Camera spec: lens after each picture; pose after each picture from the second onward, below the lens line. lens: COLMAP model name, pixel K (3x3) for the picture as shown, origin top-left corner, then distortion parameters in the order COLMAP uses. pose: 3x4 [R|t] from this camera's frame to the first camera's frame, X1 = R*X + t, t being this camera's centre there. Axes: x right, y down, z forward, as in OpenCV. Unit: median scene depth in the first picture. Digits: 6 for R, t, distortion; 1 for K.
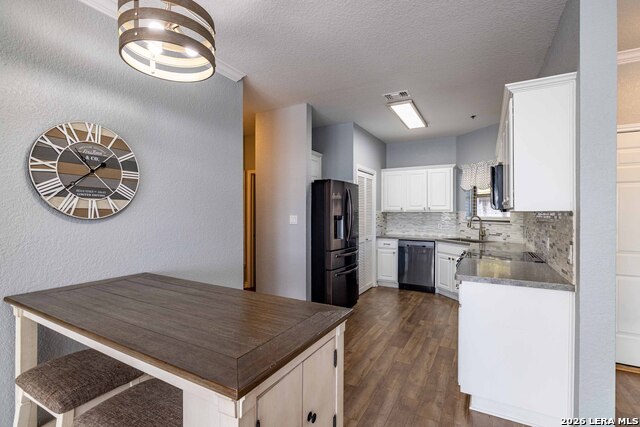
lens RADIAL K [[300.9, 0, 320.0], [0, 300.9, 213.5], [0, 0, 1]] dist [-0.001919, -0.000133]
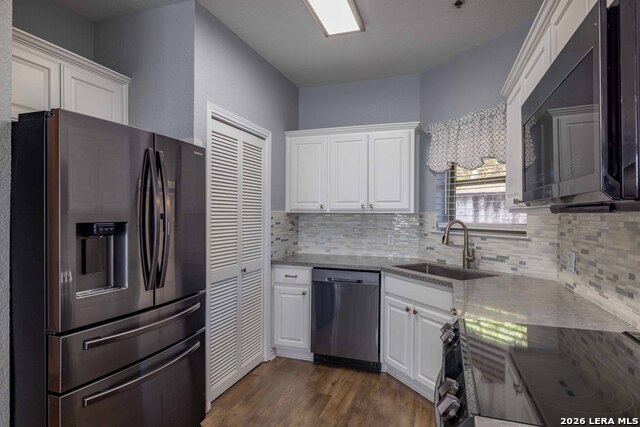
lens RADIAL K [[369.1, 0, 320.0], [0, 369.1, 213.5], [0, 0, 1]] dist [-0.000708, 0.000098]
pose [[0.984055, 0.004557, 0.177804, 0.164203], [-0.003630, 0.999978, -0.005539, -0.000312], [-0.177825, 0.004805, 0.984050, 0.390998]]
